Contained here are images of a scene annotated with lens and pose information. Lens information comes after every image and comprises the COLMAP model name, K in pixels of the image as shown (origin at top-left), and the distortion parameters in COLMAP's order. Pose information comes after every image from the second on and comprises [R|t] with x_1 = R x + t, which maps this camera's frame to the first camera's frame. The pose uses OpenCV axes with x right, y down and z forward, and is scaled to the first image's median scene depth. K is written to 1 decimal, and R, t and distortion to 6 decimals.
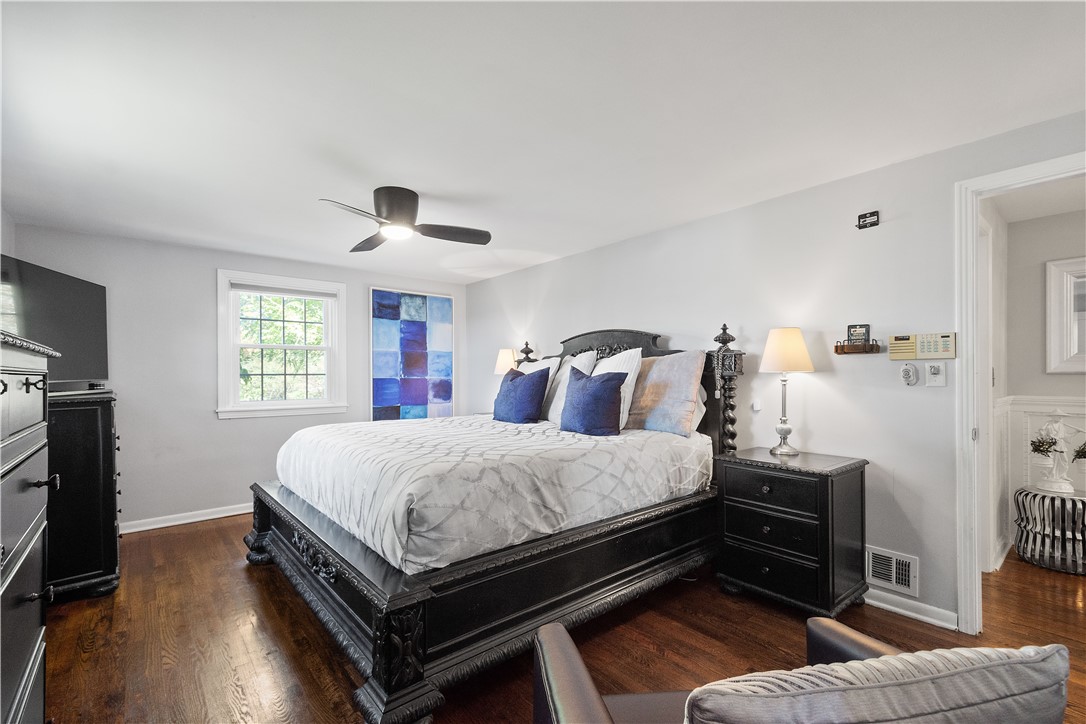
lens RADIAL K [[481.6, 0, 543.4], [0, 481.6, 379.1], [0, 0, 1]] dist [0.002873, 0.000146]
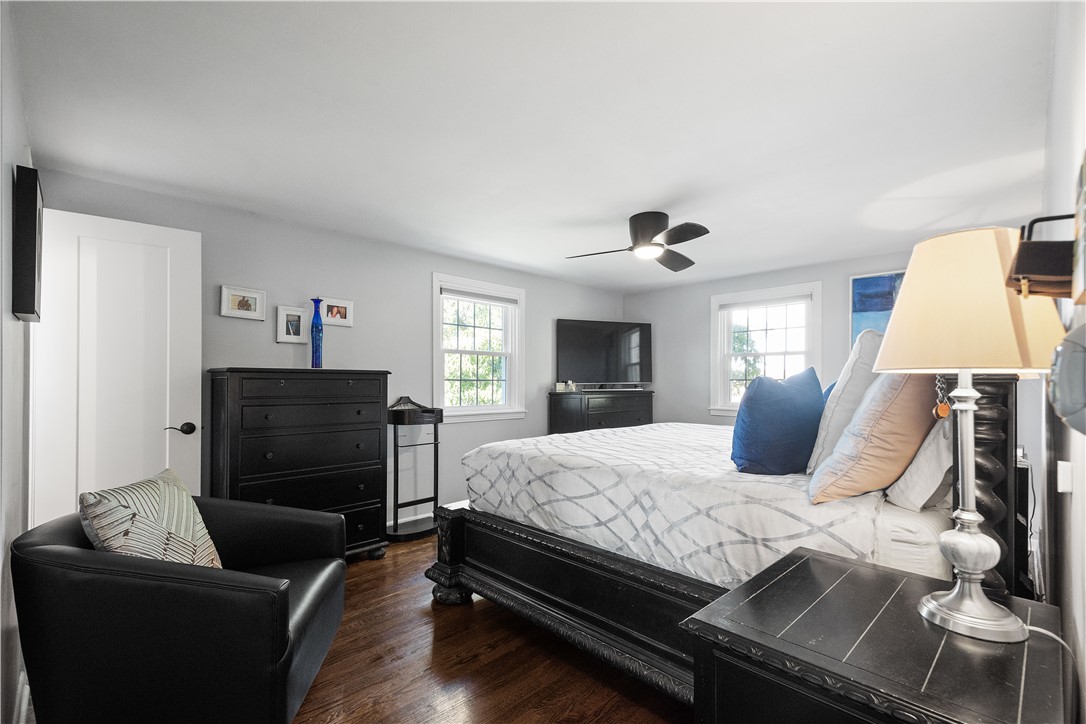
lens RADIAL K [[481.6, 0, 543.4], [0, 481.6, 379.1], [0, 0, 1]] dist [0.002873, 0.000146]
pose [[0.067980, -0.002421, -0.997684, 0.922395], [-0.006902, 0.999972, -0.002897, -0.007022], [0.997663, 0.007082, 0.067962, 0.792557]]
